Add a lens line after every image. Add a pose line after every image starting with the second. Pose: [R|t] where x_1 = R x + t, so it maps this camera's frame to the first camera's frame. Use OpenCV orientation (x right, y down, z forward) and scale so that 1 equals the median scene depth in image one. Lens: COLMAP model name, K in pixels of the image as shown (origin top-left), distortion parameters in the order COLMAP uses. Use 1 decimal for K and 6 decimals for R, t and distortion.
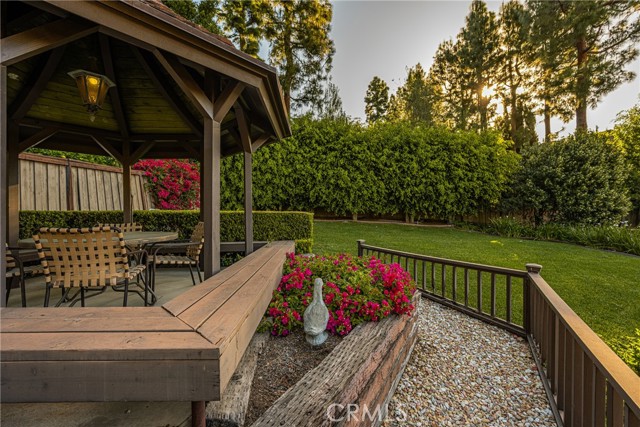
lens RADIAL K [[280.0, 0, 320.3], [0, 280.0, 219.0], [0, 0, 1]] dist [-0.008871, 0.000005]
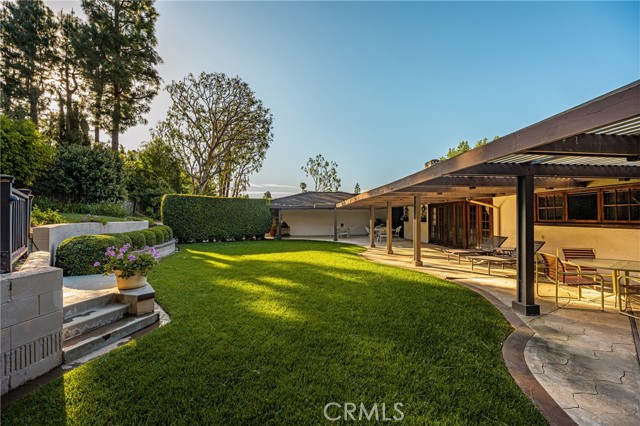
lens RADIAL K [[257.8, 0, 315.7], [0, 257.8, 213.8], [0, 0, 1]] dist [-0.001349, -0.000009]
pose [[0.229566, 0.033066, 0.972731, -0.100406], [-0.006469, 0.999452, -0.032448, 0.065037], [-0.973272, 0.001156, 0.229654, -0.297222]]
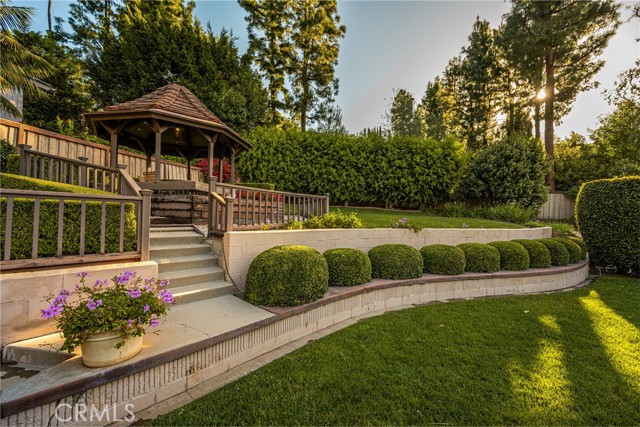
lens RADIAL K [[257.8, 0, 315.7], [0, 257.8, 214.3], [0, 0, 1]] dist [-0.001349, -0.000009]
pose [[0.985708, 0.020373, -0.167227, 0.154418], [-0.024142, 0.999498, -0.020537, 0.059137], [0.166724, 0.024280, 0.985705, -0.200469]]
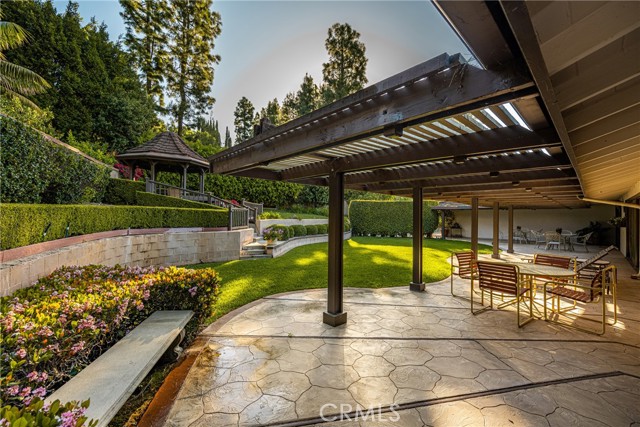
lens RADIAL K [[257.8, 0, 315.7], [0, 257.8, 214.3], [0, 0, 1]] dist [-0.001349, -0.000009]
pose [[0.889134, 0.032484, 0.456492, -0.086726], [-0.029398, 0.999472, -0.013863, 0.062470], [-0.456701, -0.001094, 0.889619, -0.577668]]
